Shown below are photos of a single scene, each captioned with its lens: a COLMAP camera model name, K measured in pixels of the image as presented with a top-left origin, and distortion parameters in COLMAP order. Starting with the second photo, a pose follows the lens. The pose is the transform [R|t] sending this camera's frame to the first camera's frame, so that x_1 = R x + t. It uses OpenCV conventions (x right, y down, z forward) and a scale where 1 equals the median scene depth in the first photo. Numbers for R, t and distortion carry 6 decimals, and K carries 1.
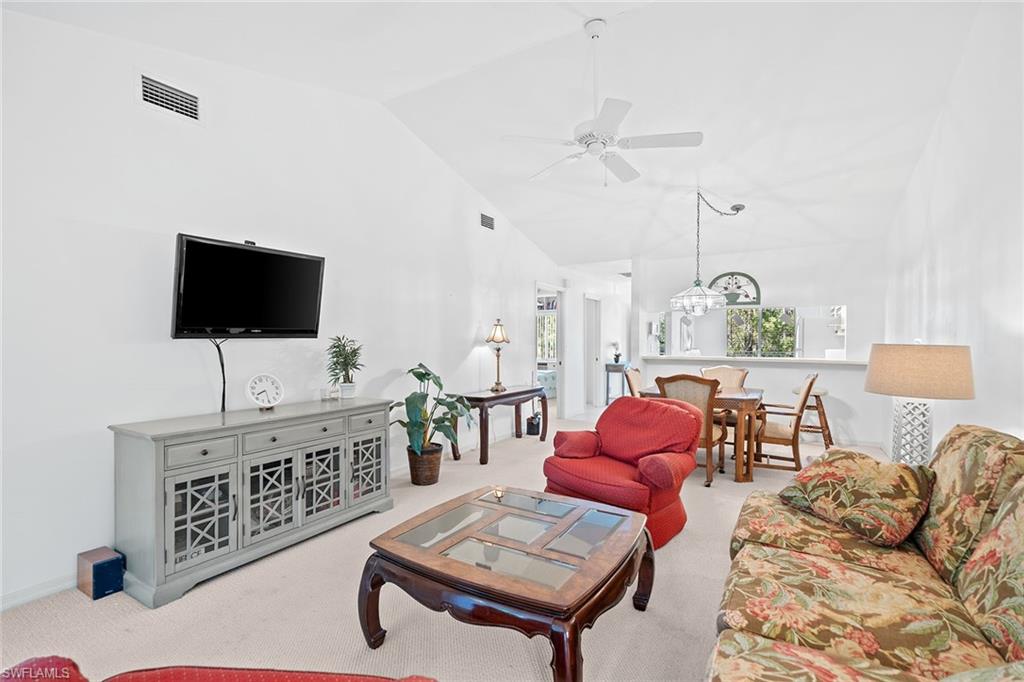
lens RADIAL K [[465.1, 0, 512.0], [0, 465.1, 341.0], [0, 0, 1]] dist [0.005057, 0.000433]
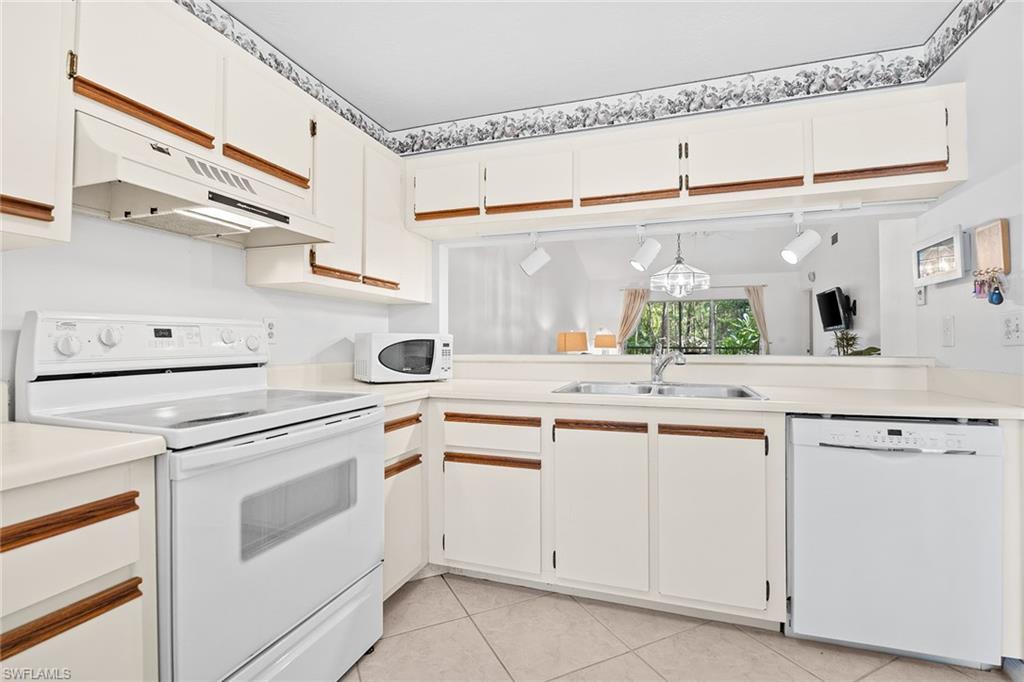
lens RADIAL K [[478.9, 0, 510.2], [0, 478.9, 336.0], [0, 0, 1]] dist [-0.002379, -0.000165]
pose [[-0.972225, 0.000317, -0.234049, 1.503726], [0.002973, 0.999935, -0.010994, 0.040031], [0.234031, -0.011385, -0.972163, 2.869872]]
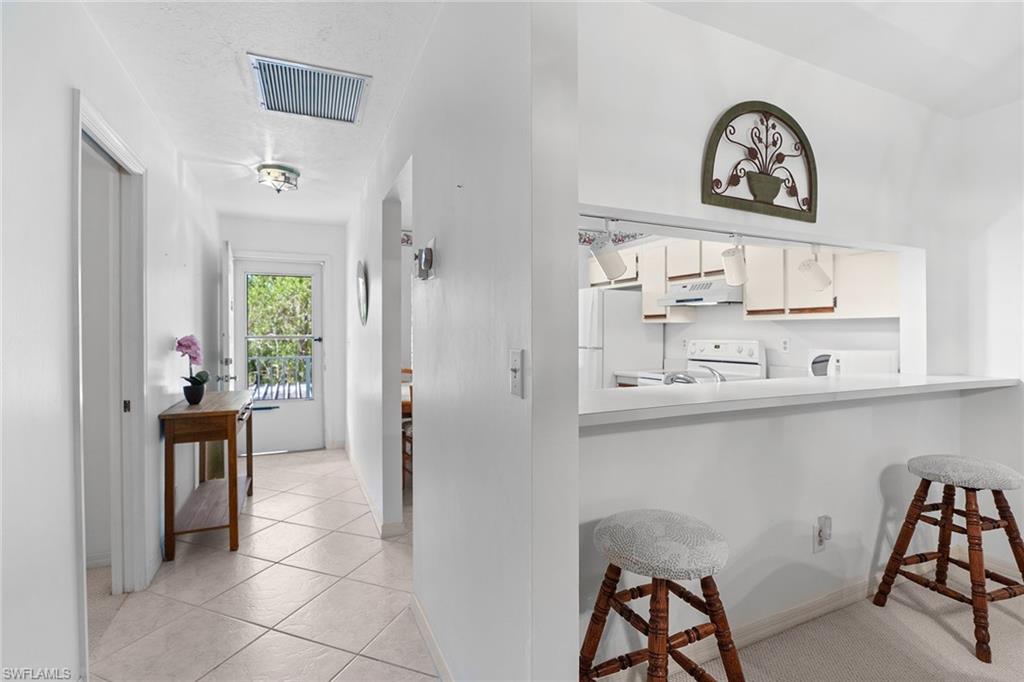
lens RADIAL K [[478.9, 0, 510.2], [0, 478.9, 336.0], [0, 0, 1]] dist [-0.002379, -0.000165]
pose [[0.569701, -0.005821, 0.821831, 0.257718], [0.001337, 0.999980, 0.006156, 0.000485], [-0.821851, -0.002408, 0.569698, 1.990292]]
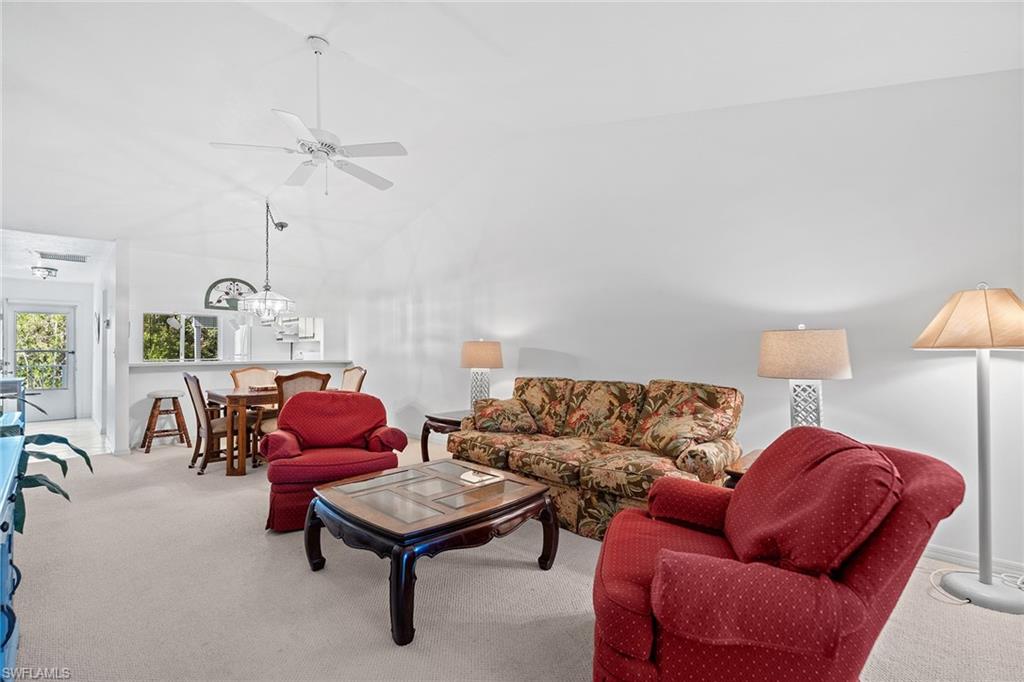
lens RADIAL K [[459.3, 0, 510.0], [0, 459.3, 343.8], [0, 0, 1]] dist [0.003121, -0.000634]
pose [[0.241751, 0.012481, 0.970258, -0.748946], [0.008329, 0.999854, -0.014937, 0.034571], [-0.970302, 0.011692, 0.241612, 0.344567]]
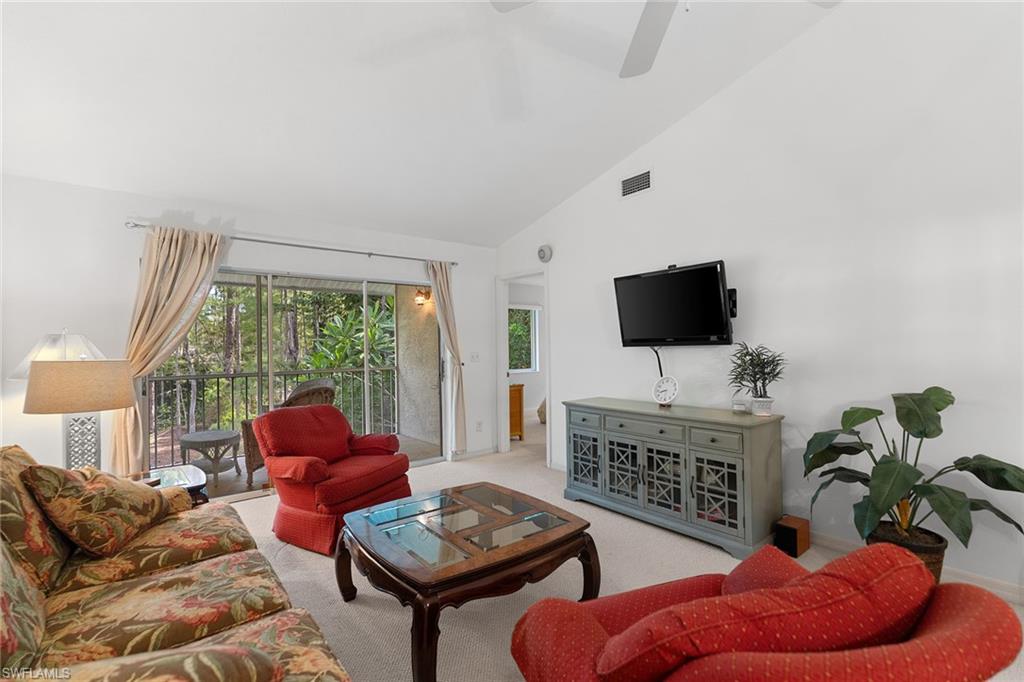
lens RADIAL K [[459.3, 0, 510.0], [0, 459.3, 343.8], [0, 0, 1]] dist [0.003121, -0.000634]
pose [[-0.343331, 0.002292, -0.939212, 0.692876], [0.014938, 0.999884, -0.003020, -0.013414], [0.939096, -0.015067, -0.343325, 1.017140]]
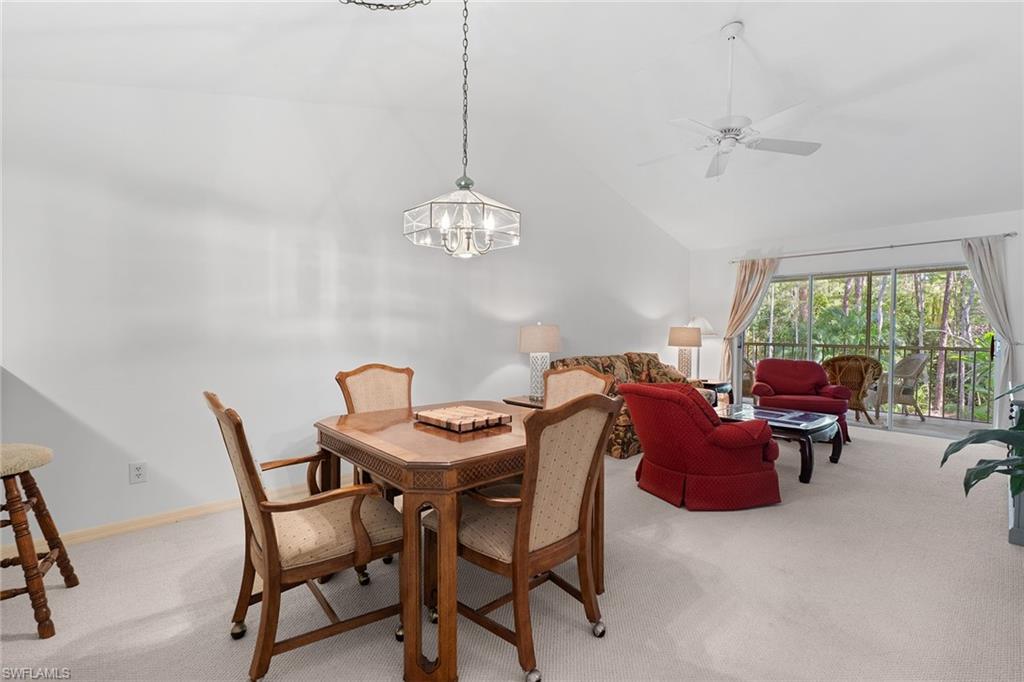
lens RADIAL K [[459.3, 0, 510.0], [0, 459.3, 343.8], [0, 0, 1]] dist [0.003121, -0.000634]
pose [[-0.960511, -0.014584, 0.277859, 0.374020], [-0.006900, 0.999567, 0.028610, 0.022694], [-0.278156, 0.025562, -0.960196, 2.239847]]
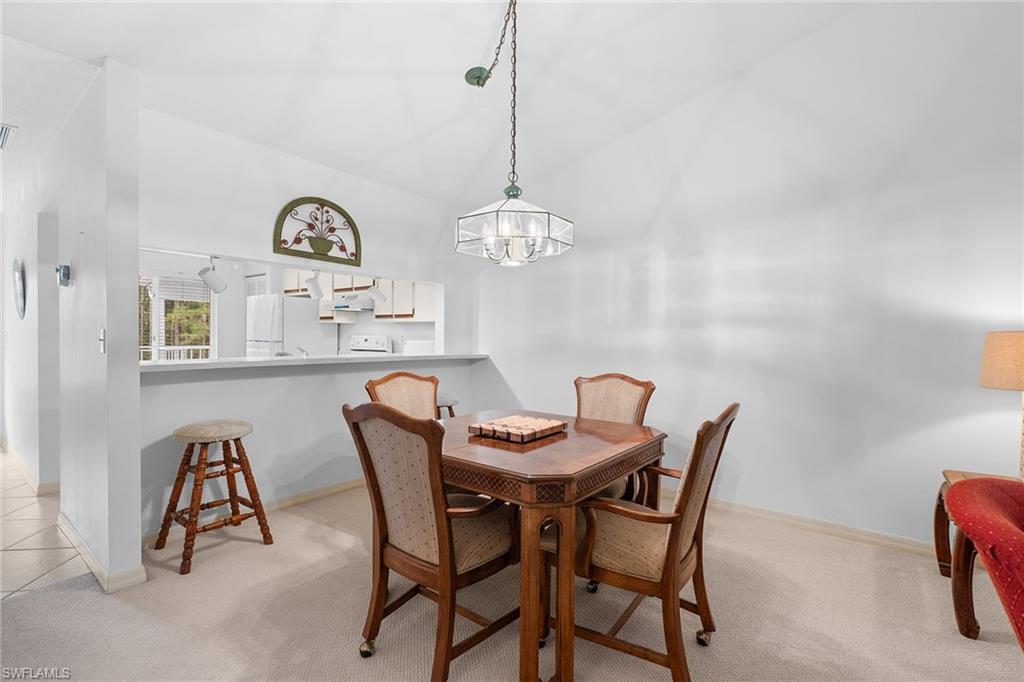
lens RADIAL K [[465.1, 0, 512.0], [0, 465.1, 341.0], [0, 0, 1]] dist [0.005057, 0.000433]
pose [[0.118588, -0.009263, 0.992900, -0.072962], [-0.008006, 0.999915, 0.010284, 0.018270], [-0.992911, -0.009169, 0.118504, 1.487663]]
